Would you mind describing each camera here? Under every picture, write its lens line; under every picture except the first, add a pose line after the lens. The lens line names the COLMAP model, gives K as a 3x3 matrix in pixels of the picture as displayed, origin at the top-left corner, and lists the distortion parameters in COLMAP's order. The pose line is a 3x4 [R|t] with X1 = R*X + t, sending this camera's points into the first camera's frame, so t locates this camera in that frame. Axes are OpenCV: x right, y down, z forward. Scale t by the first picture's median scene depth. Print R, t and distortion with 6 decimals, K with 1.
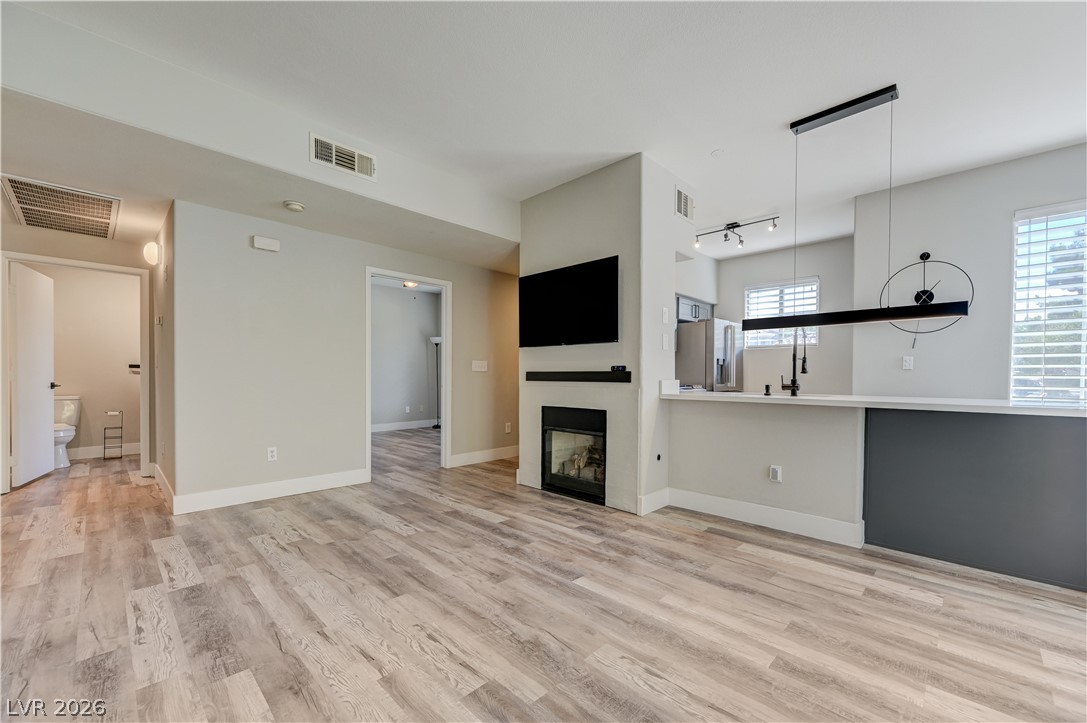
lens RADIAL K [[431.5, 0, 547.4], [0, 431.5, 385.7], [0, 0, 1]] dist [0.001179, 0.000597]
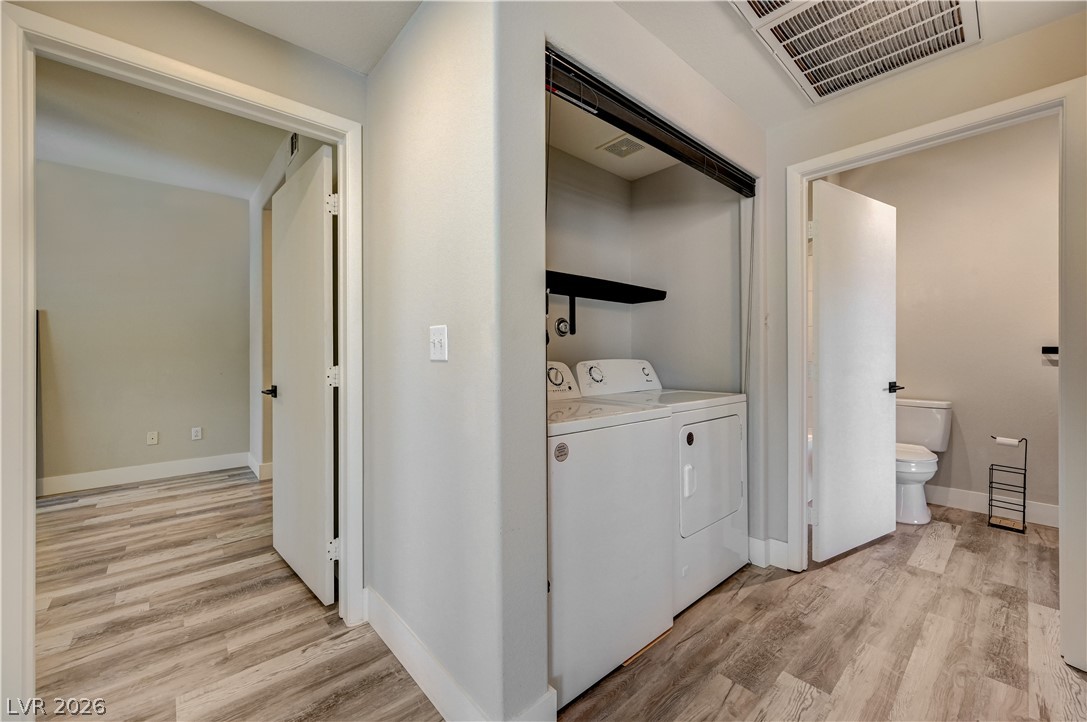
lens RADIAL K [[431.5, 0, 545.0], [0, 431.5, 356.4], [0, 0, 1]] dist [0.001179, 0.000597]
pose [[-0.078190, 0.001423, -0.996937, -0.902442], [-0.017995, 0.999834, 0.002838, -0.058132], [0.996776, 0.018162, -0.078151, 0.984801]]
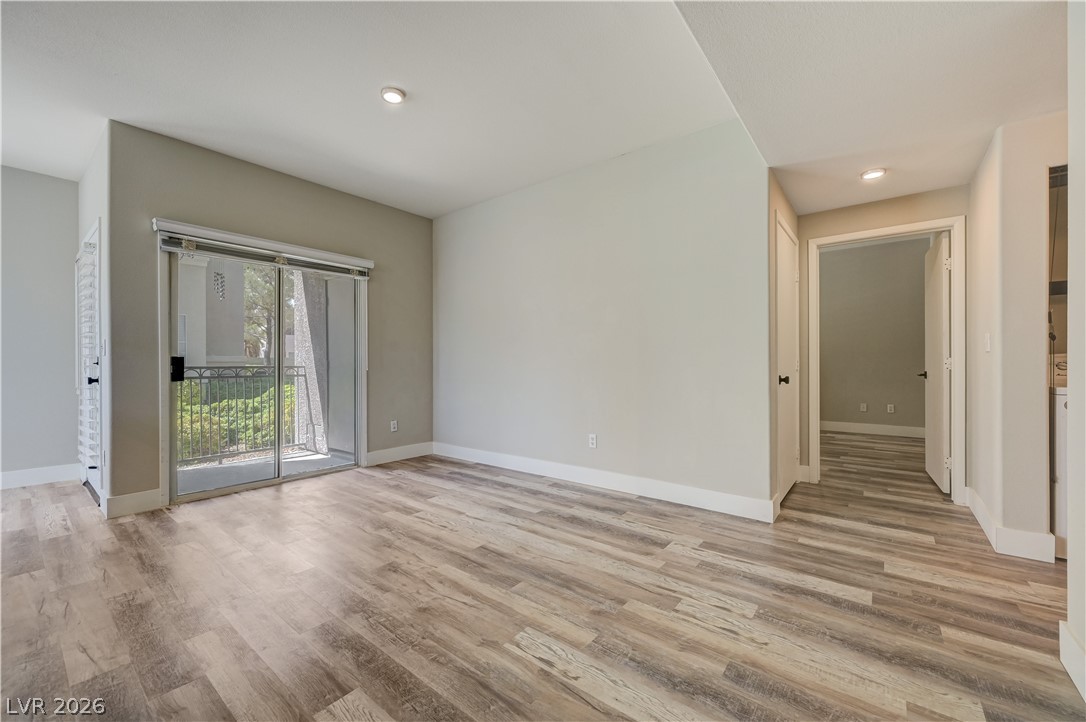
lens RADIAL K [[431.1, 0, 550.6], [0, 431.1, 363.3], [0, 0, 1]] dist [0.001179, 0.000597]
pose [[-0.993975, -0.000196, -0.109606, -0.312164], [-0.002618, 0.999755, 0.021962, -0.039684], [0.109575, 0.022116, -0.993732, 1.685737]]
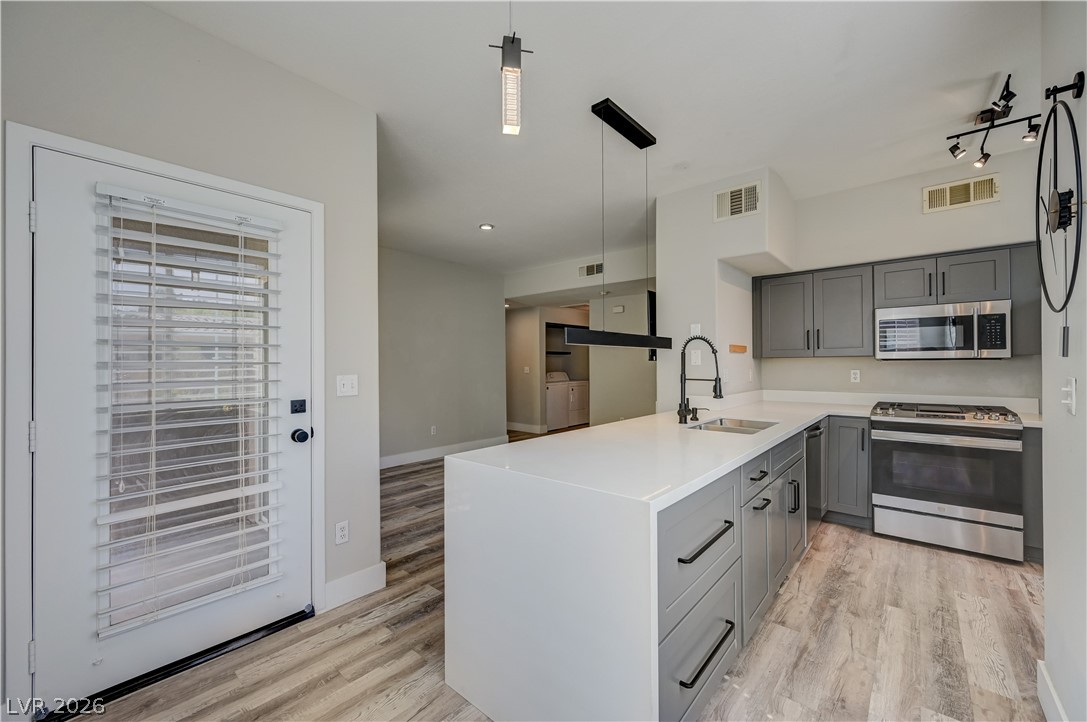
lens RADIAL K [[431.5, 0, 548.3], [0, 431.5, 360.2], [0, 0, 1]] dist [0.001179, 0.000597]
pose [[0.064826, -0.013247, -0.997809, 1.624618], [-0.018045, 0.999733, -0.014445, -0.097242], [0.997733, 0.018942, 0.064570, 0.773111]]
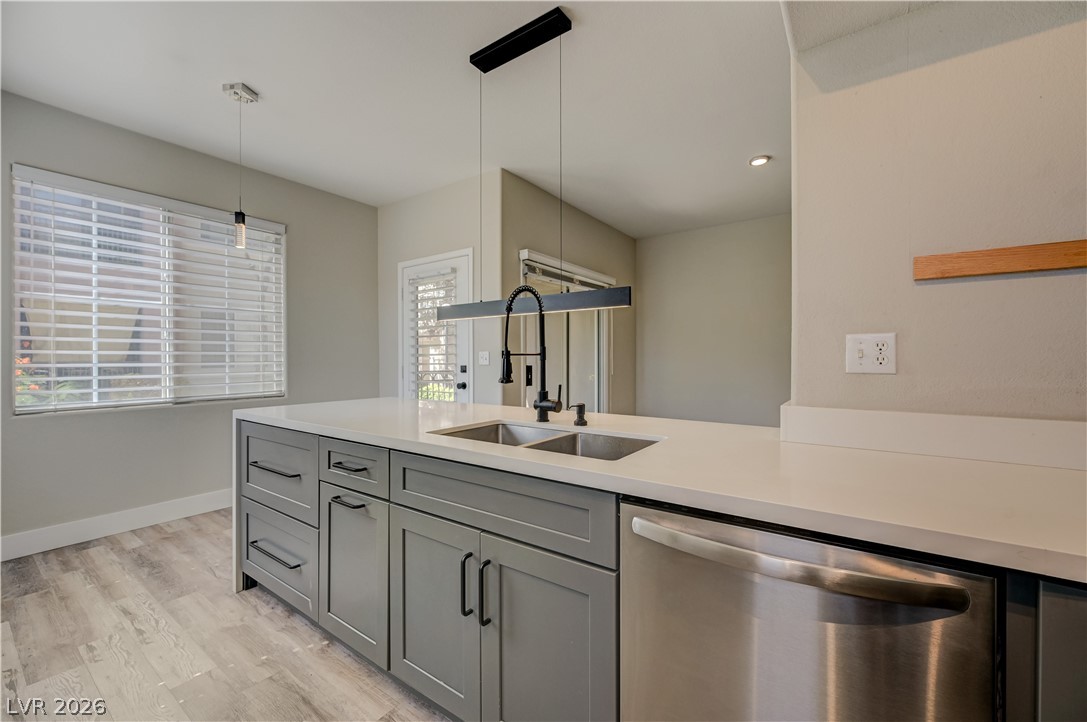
lens RADIAL K [[431.5, 0, 541.5], [0, 431.5, 356.2], [0, 0, 1]] dist [0.001179, 0.000597]
pose [[-0.987759, -0.001198, -0.155984, 0.761229], [-0.004149, 0.999818, 0.018597, -0.082864], [0.155933, 0.019016, -0.987585, 1.788040]]
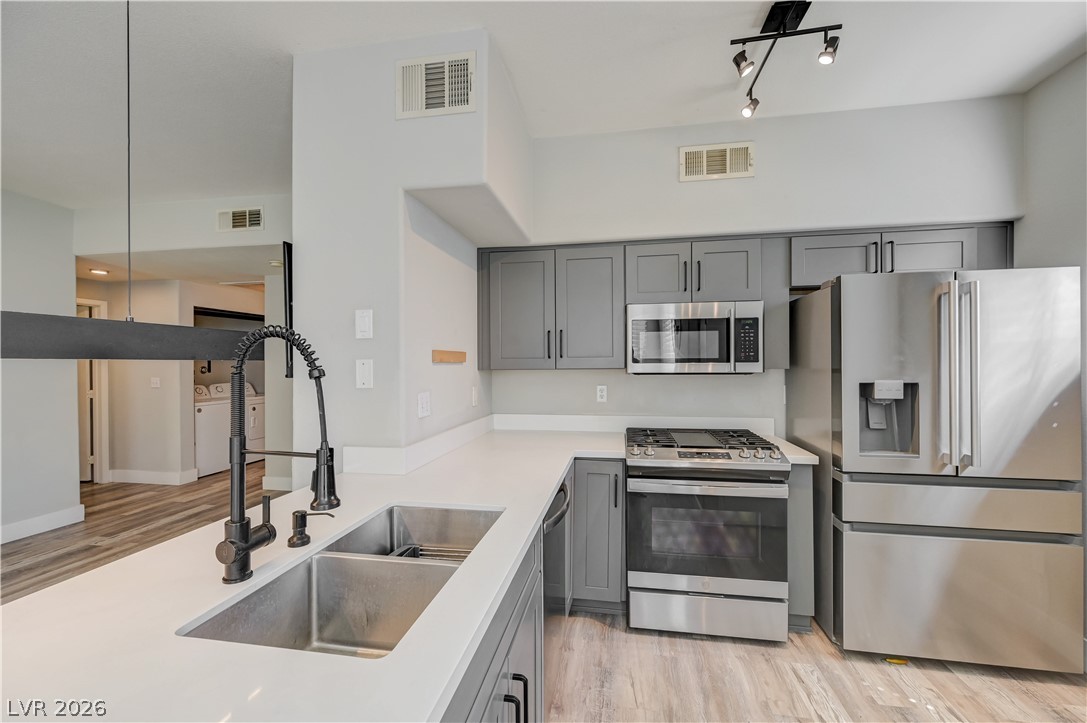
lens RADIAL K [[431.5, 0, 549.9], [0, 431.5, 366.3], [0, 0, 1]] dist [0.001179, 0.000597]
pose [[0.570174, -0.001724, -0.821522, 1.084339], [-0.011730, 0.999879, -0.010239, -0.139960], [0.821440, 0.015474, 0.570085, 1.150784]]
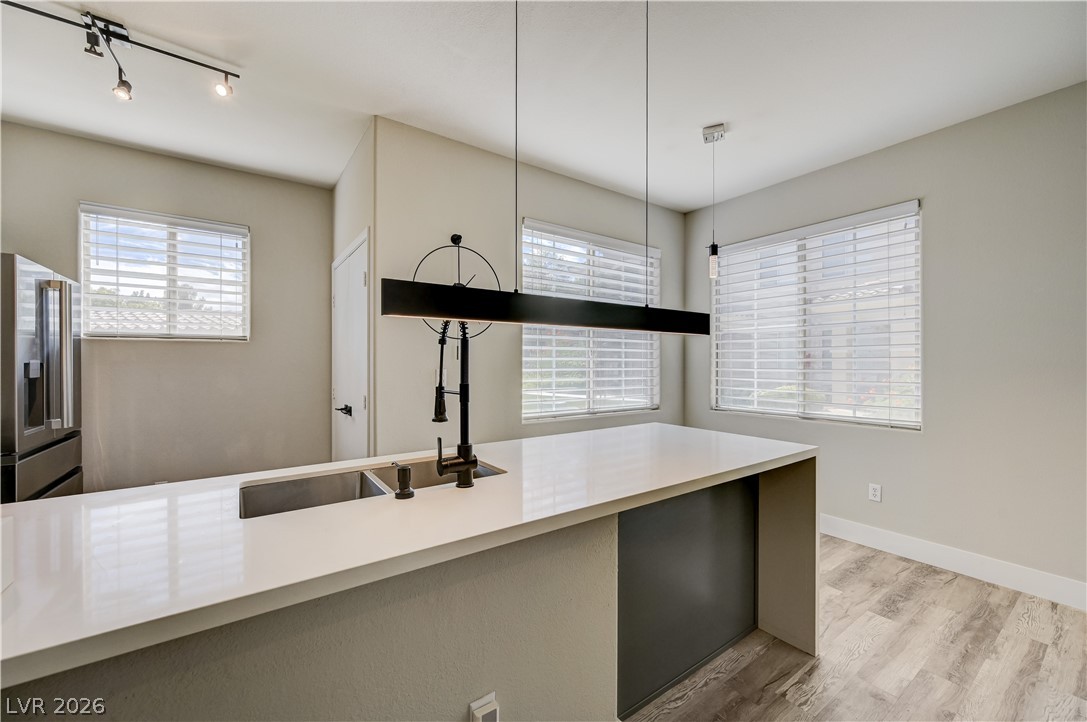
lens RADIAL K [[431.5, 0, 549.4], [0, 431.5, 363.1], [0, 0, 1]] dist [0.001179, 0.000597]
pose [[0.171393, -0.006099, 0.985184, 0.198817], [0.023285, 0.999727, 0.002138, -0.106813], [-0.984928, 0.022573, 0.171488, 0.970685]]
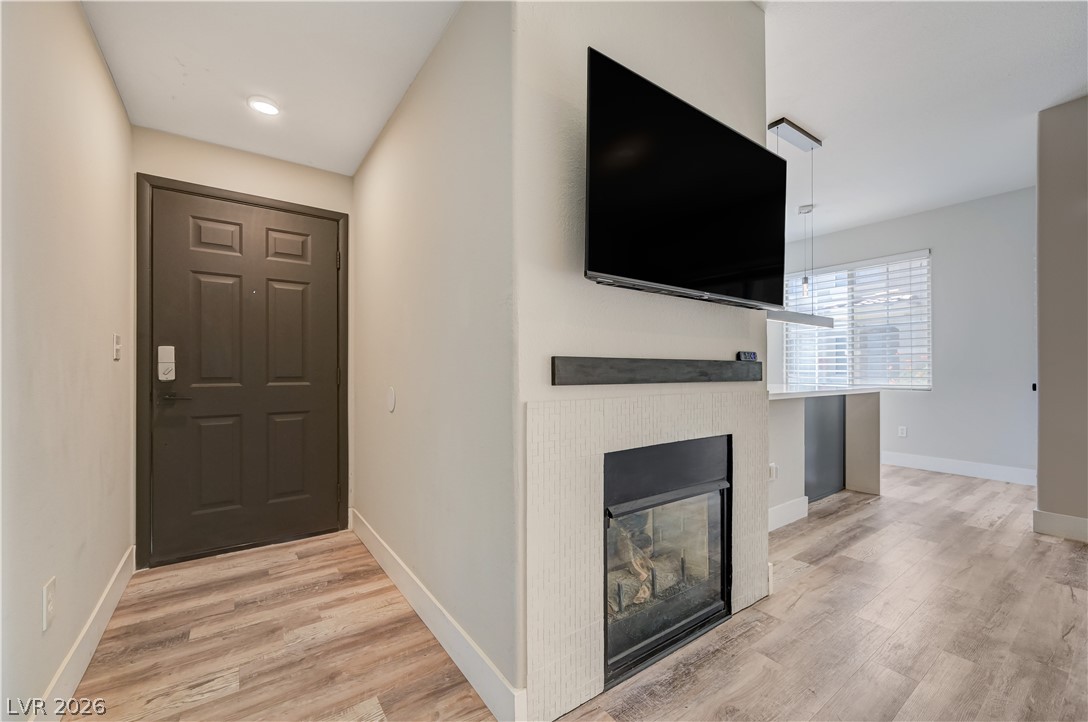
lens RADIAL K [[431.9, 0, 553.8], [0, 431.9, 371.1], [0, 0, 1]] dist [0.001179, 0.000597]
pose [[0.164087, -0.002539, 0.986443, -0.533340], [0.024566, 0.999697, -0.001513, -0.031841], [-0.986140, 0.024482, 0.164100, 1.447287]]
